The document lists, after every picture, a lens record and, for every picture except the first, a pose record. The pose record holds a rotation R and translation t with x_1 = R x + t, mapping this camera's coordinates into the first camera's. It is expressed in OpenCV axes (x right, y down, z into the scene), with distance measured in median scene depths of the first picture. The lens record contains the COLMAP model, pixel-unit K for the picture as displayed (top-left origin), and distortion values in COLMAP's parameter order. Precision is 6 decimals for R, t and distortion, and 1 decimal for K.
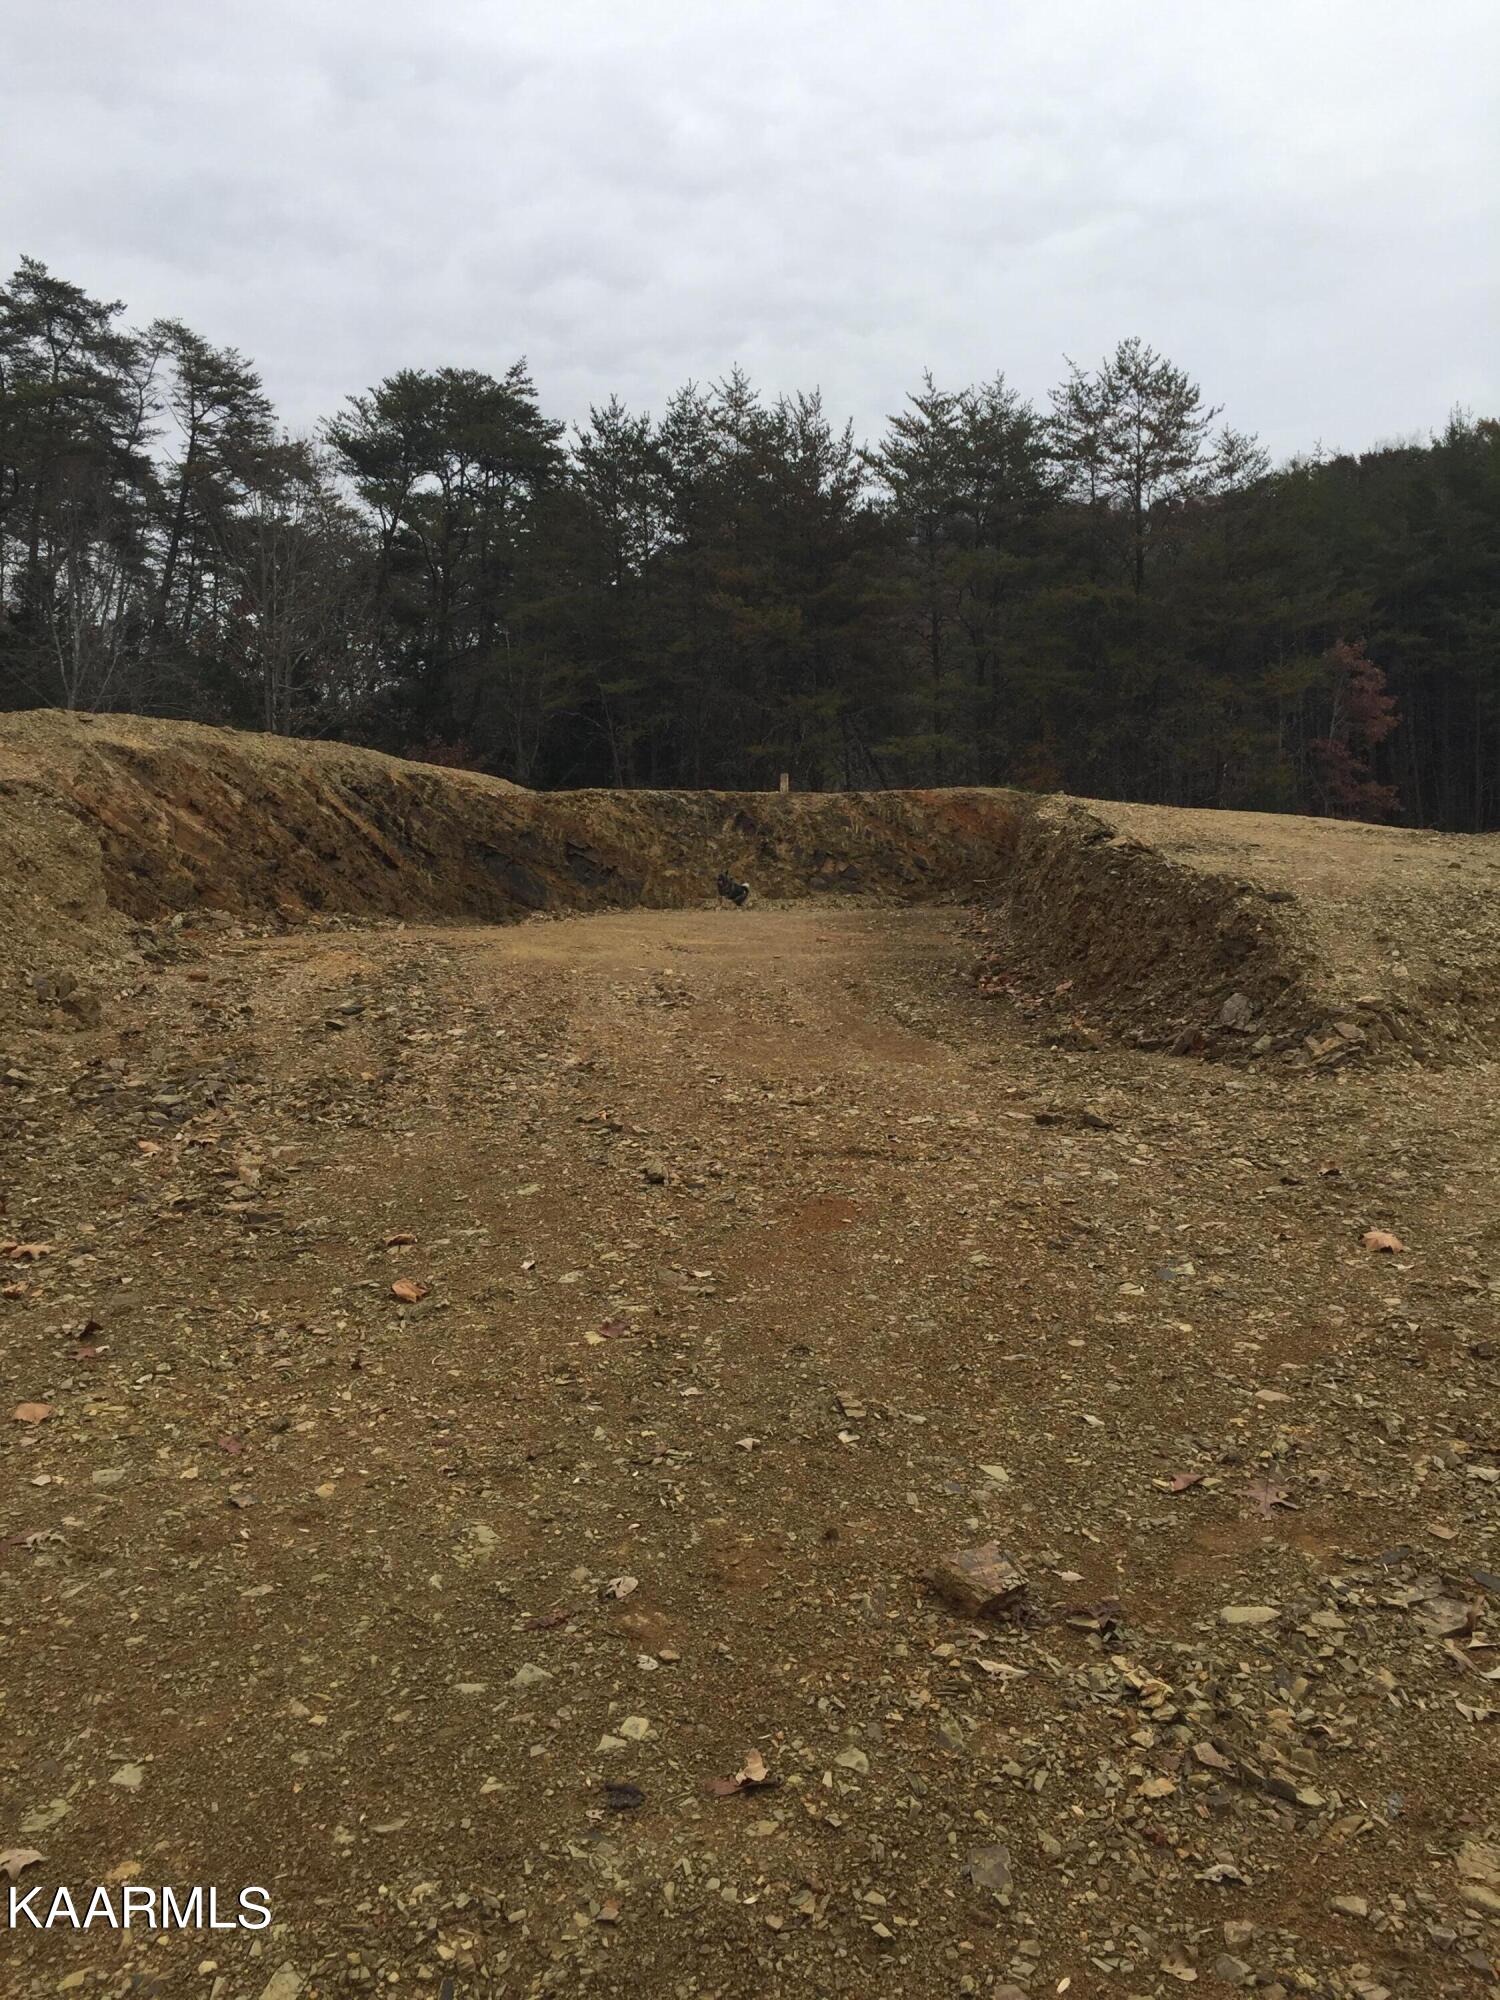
lens RADIAL K [[1713.1, 0, 762.5], [0, 1713.1, 979.8], [0, 0, 1]] dist [0.056698, -0.080887]
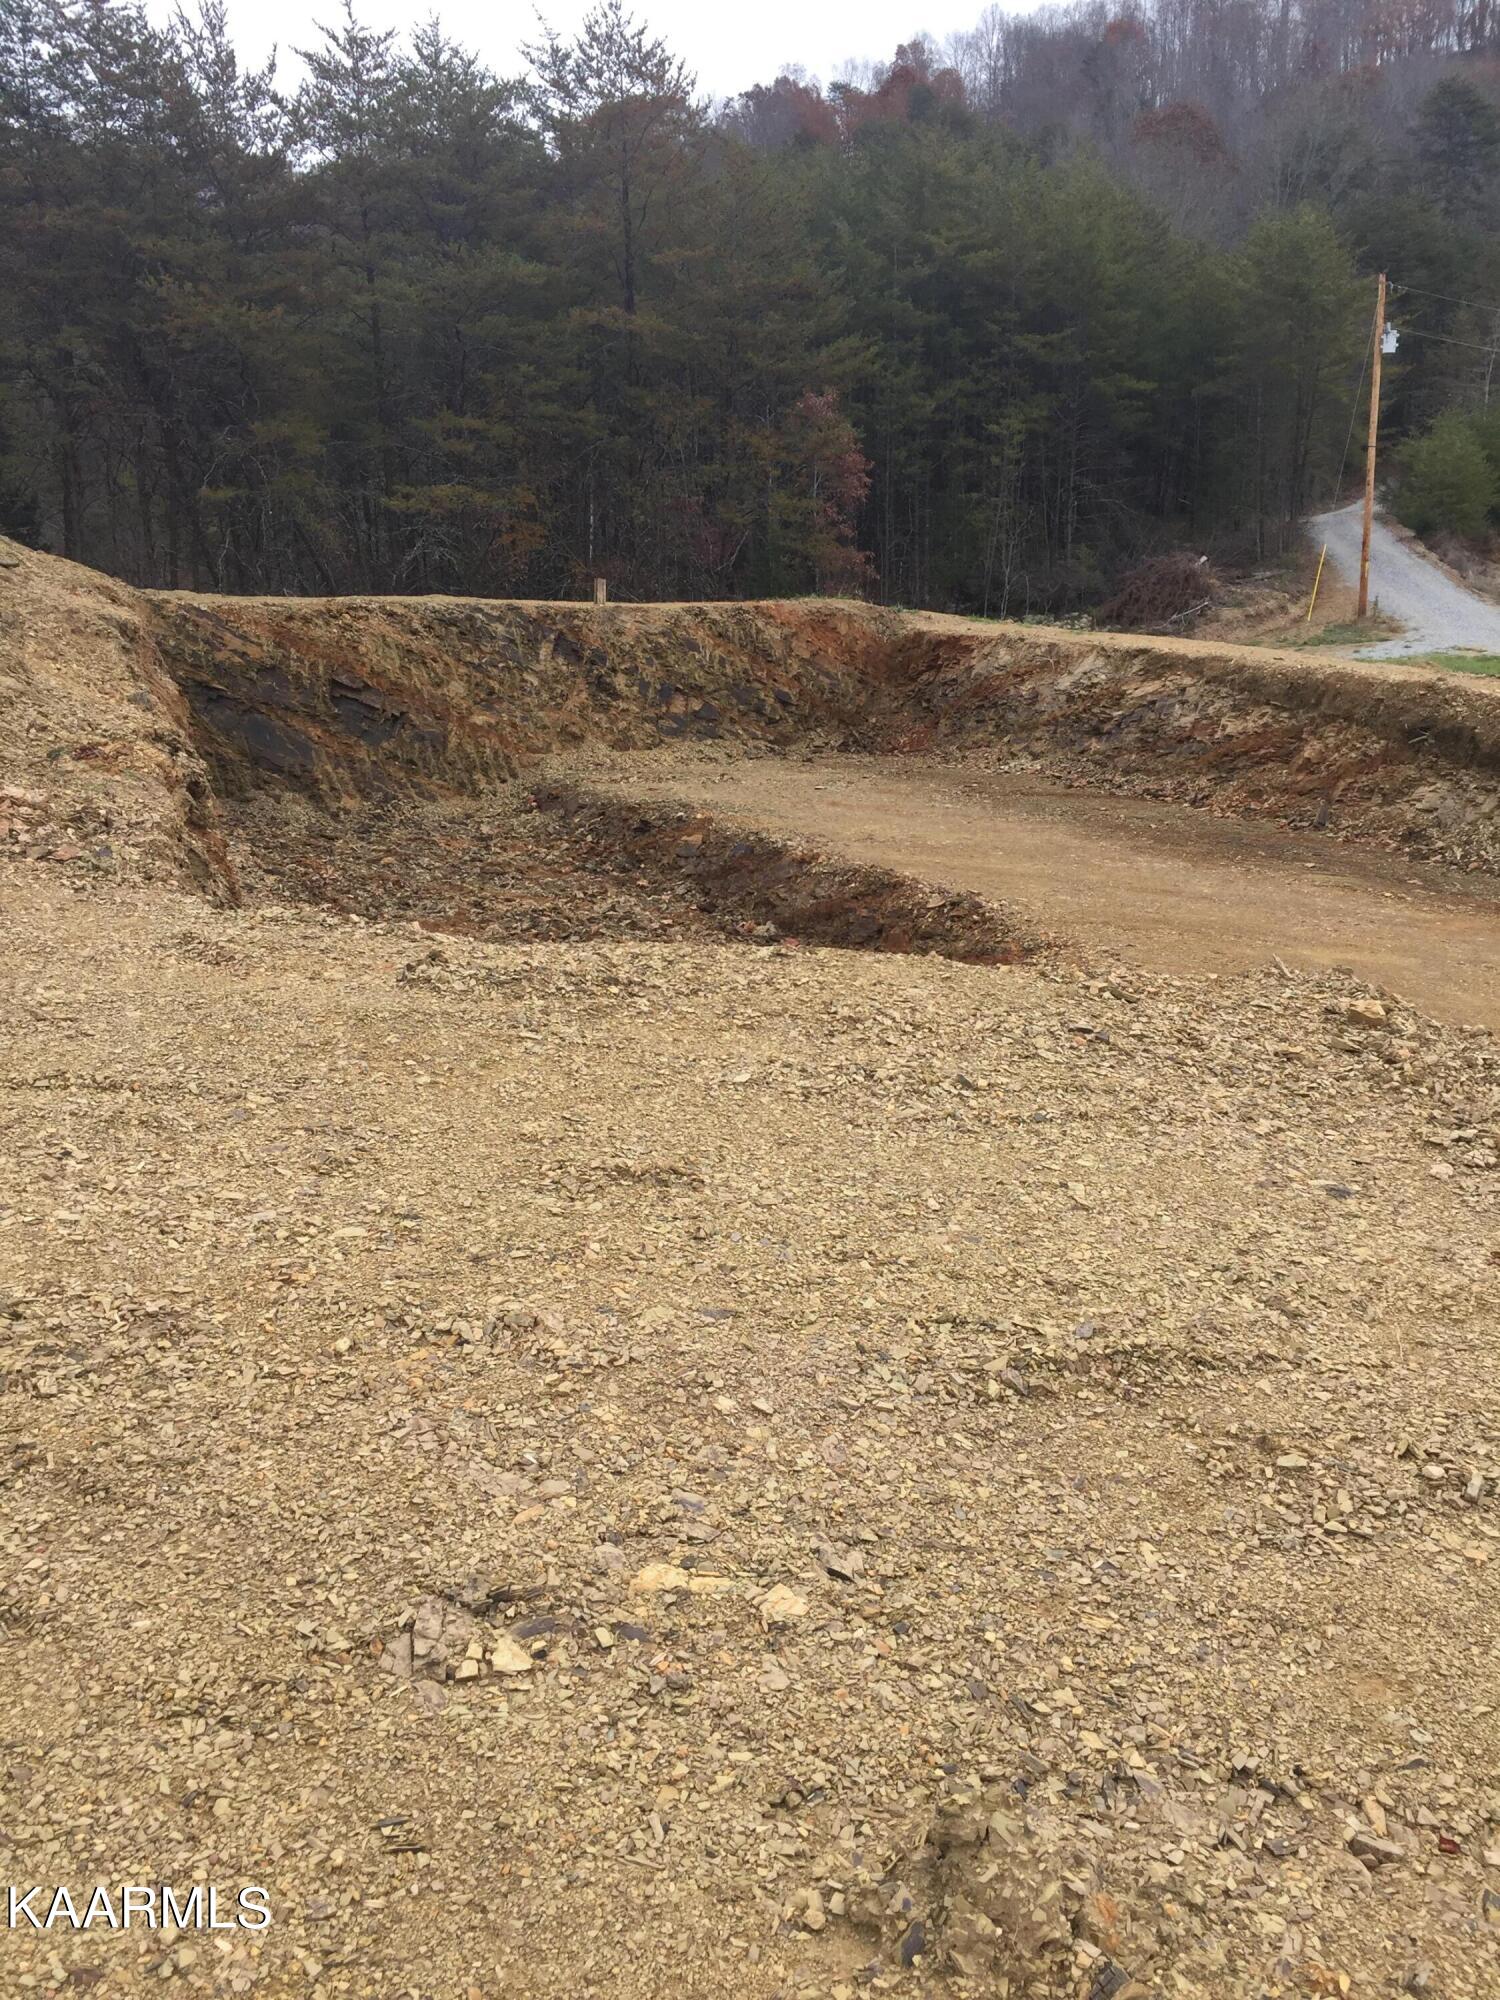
lens RADIAL K [[1713.1, 0, 750.2], [0, 1713.1, 987.6], [0, 0, 1]] dist [0.056698, -0.080887]
pose [[0.857052, -0.118108, 0.501511, -1.814464], [0.029198, 0.982941, 0.181589, -0.428613], [-0.514403, -0.140988, 0.845880, 1.621133]]
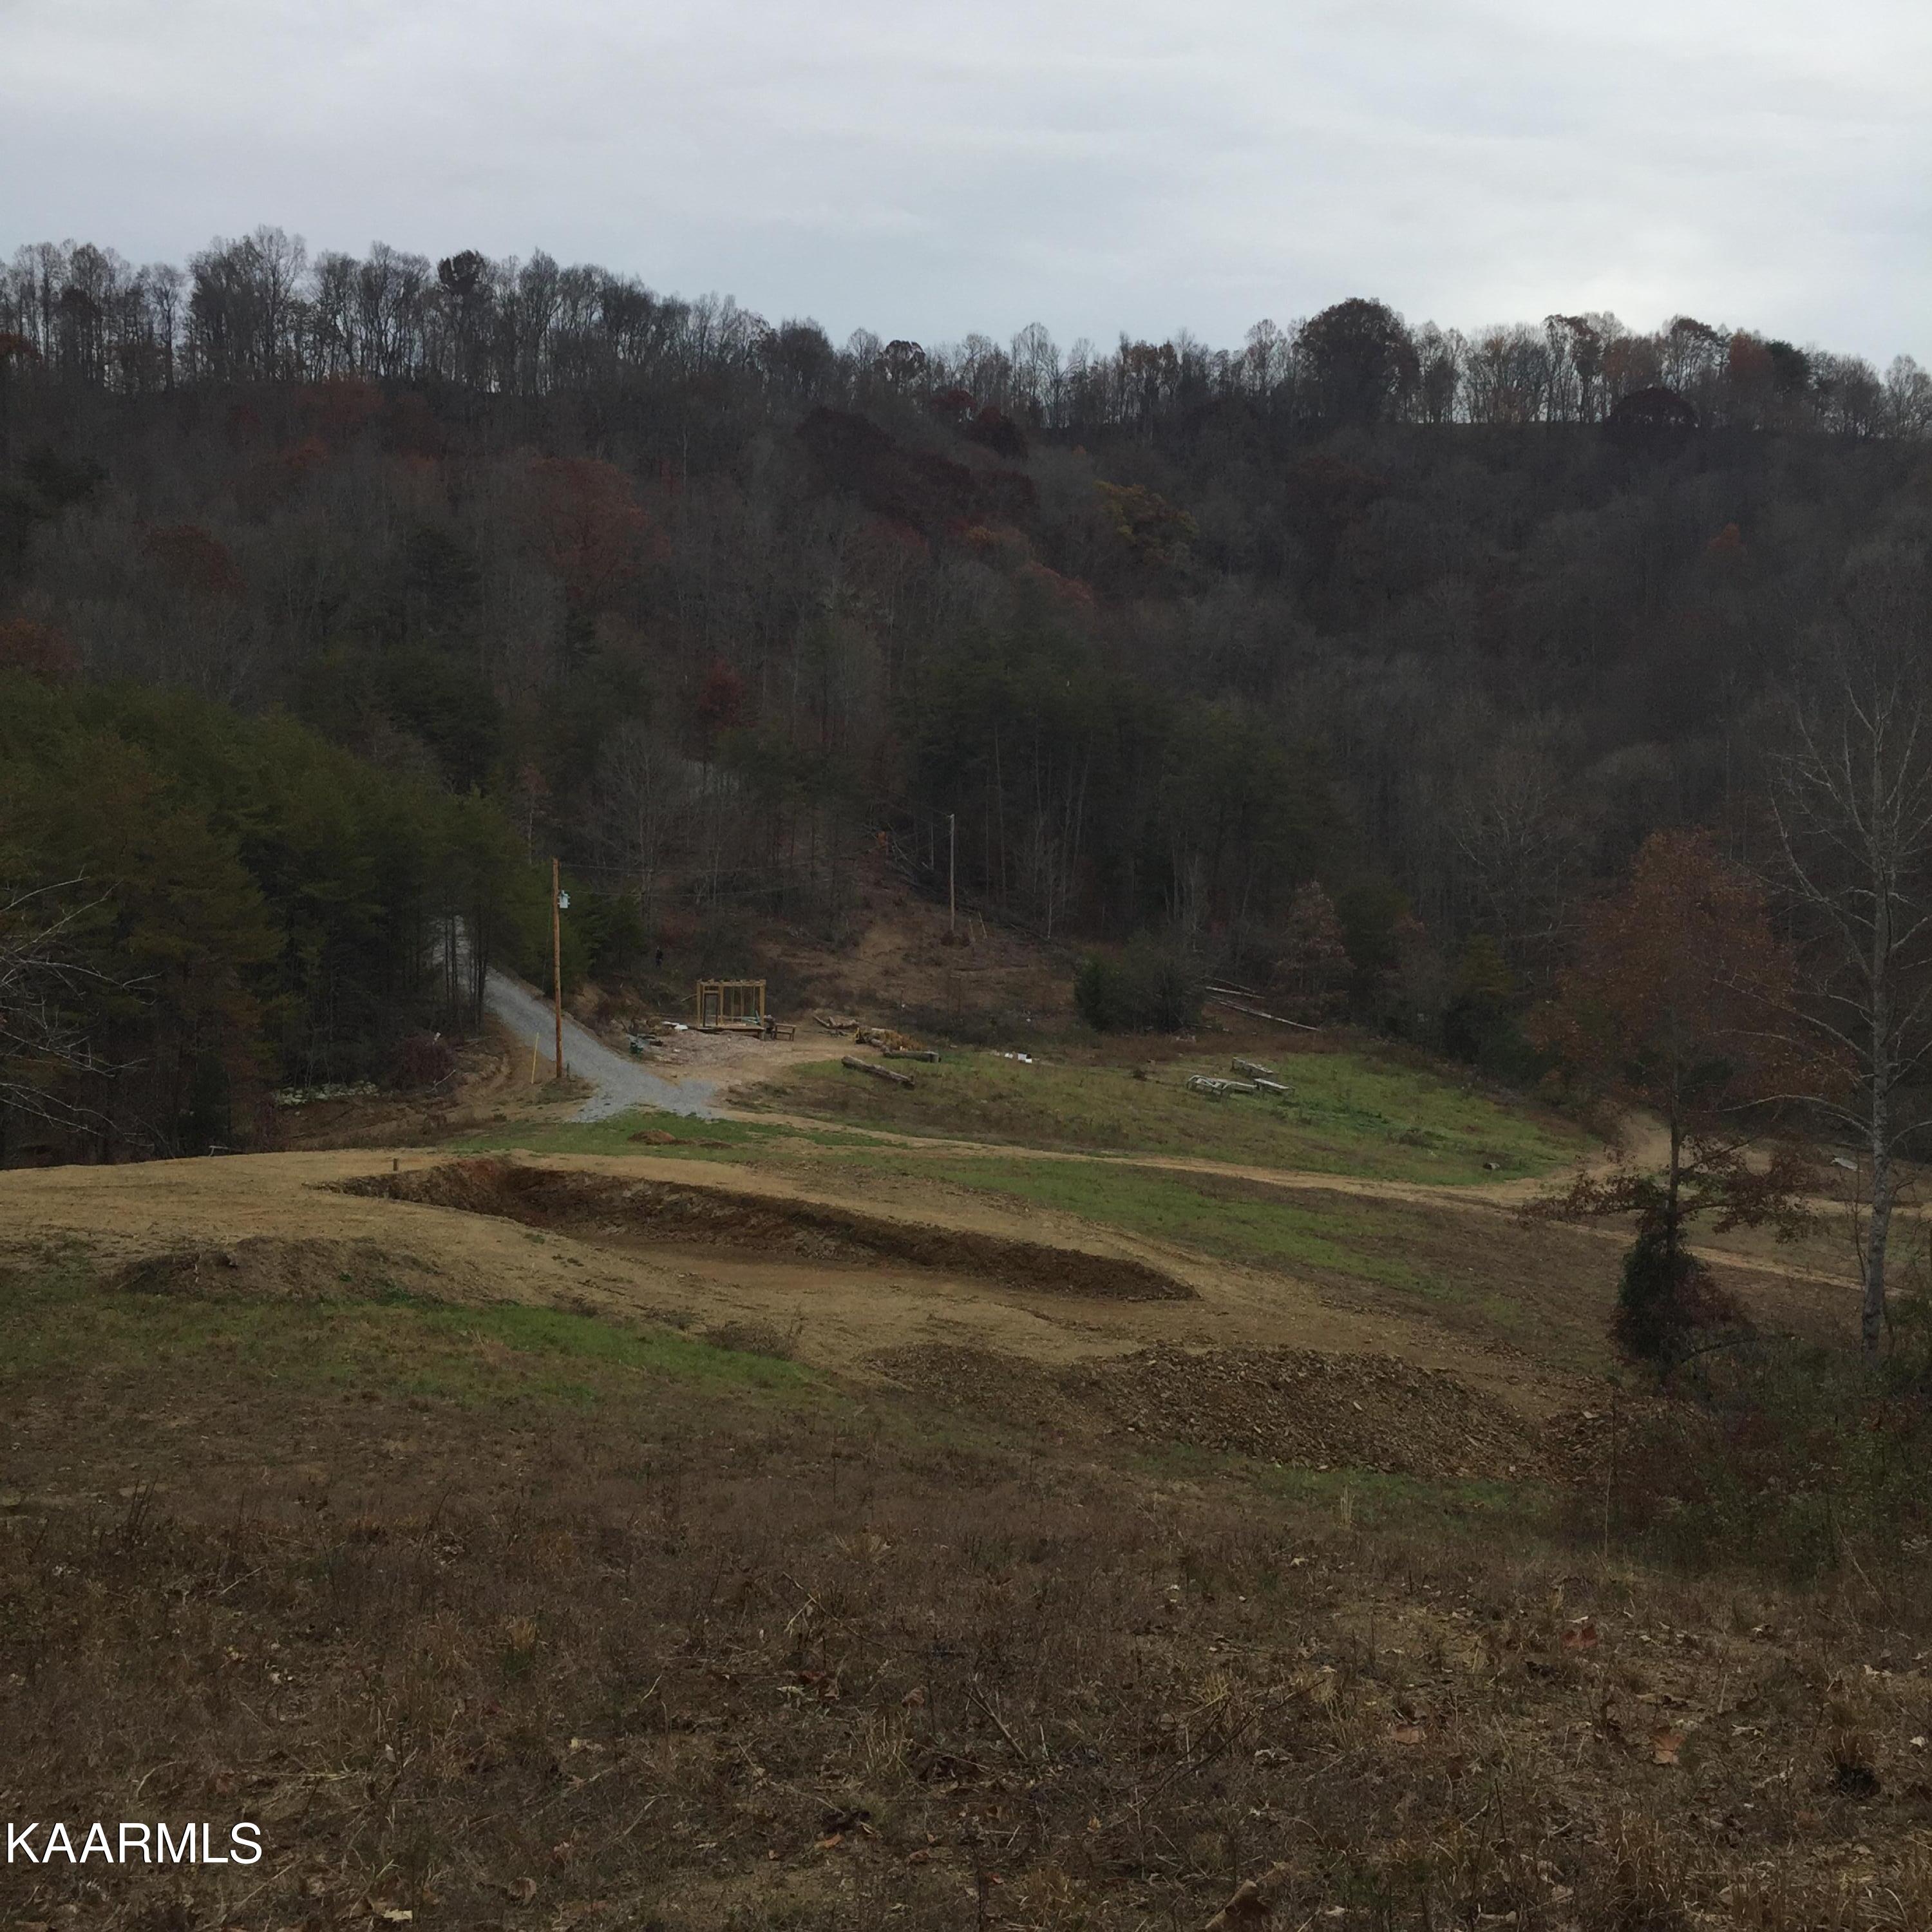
lens RADIAL K [[2180.8, 0, 977.7], [0, 2180.8, 967.5], [0, 0, 1]] dist [0.016596, 0.000000]
pose [[0.354672, -0.036830, 0.934265, -9.415970], [0.047642, 0.998638, 0.021281, -1.751201], [-0.933776, 0.036962, 0.355944, -1.353035]]
